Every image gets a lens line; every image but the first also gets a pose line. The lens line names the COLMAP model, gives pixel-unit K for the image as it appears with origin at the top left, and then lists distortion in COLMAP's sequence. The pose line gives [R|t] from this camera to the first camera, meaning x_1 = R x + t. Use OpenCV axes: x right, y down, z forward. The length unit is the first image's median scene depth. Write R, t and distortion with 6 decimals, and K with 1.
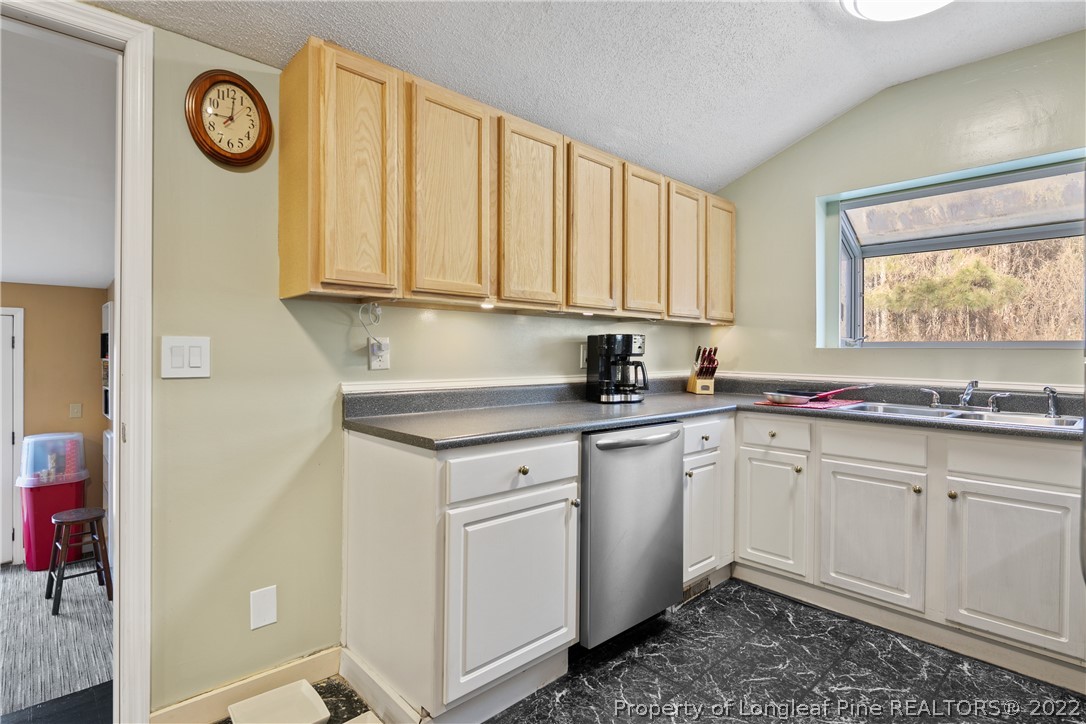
lens RADIAL K [[533.8, 0, 543.0], [0, 533.8, 362.0], [0, 0, 1]] dist [-0.002271, -0.001681]
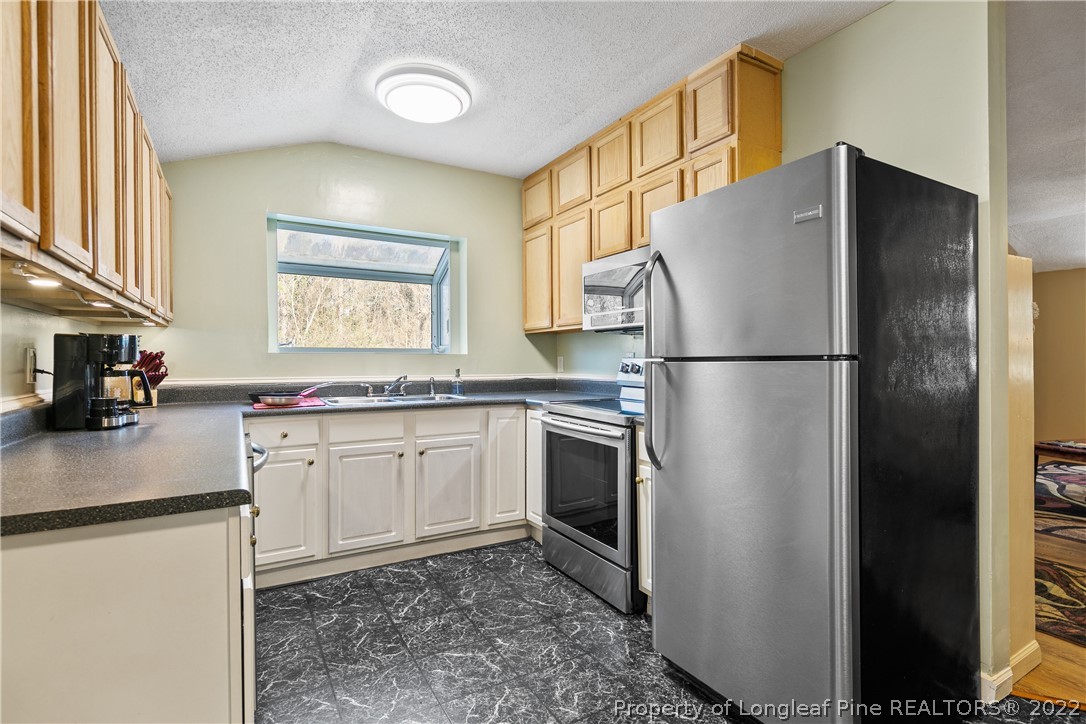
lens RADIAL K [[510.8, 0, 543.0], [0, 510.8, 362.0], [0, 0, 1]] dist [-0.001381, -0.000339]
pose [[0.236443, -0.017882, 0.971481, -0.471205], [0.020612, 0.999698, 0.013384, -0.013043], [-0.971427, 0.016859, 0.236740, 0.287880]]
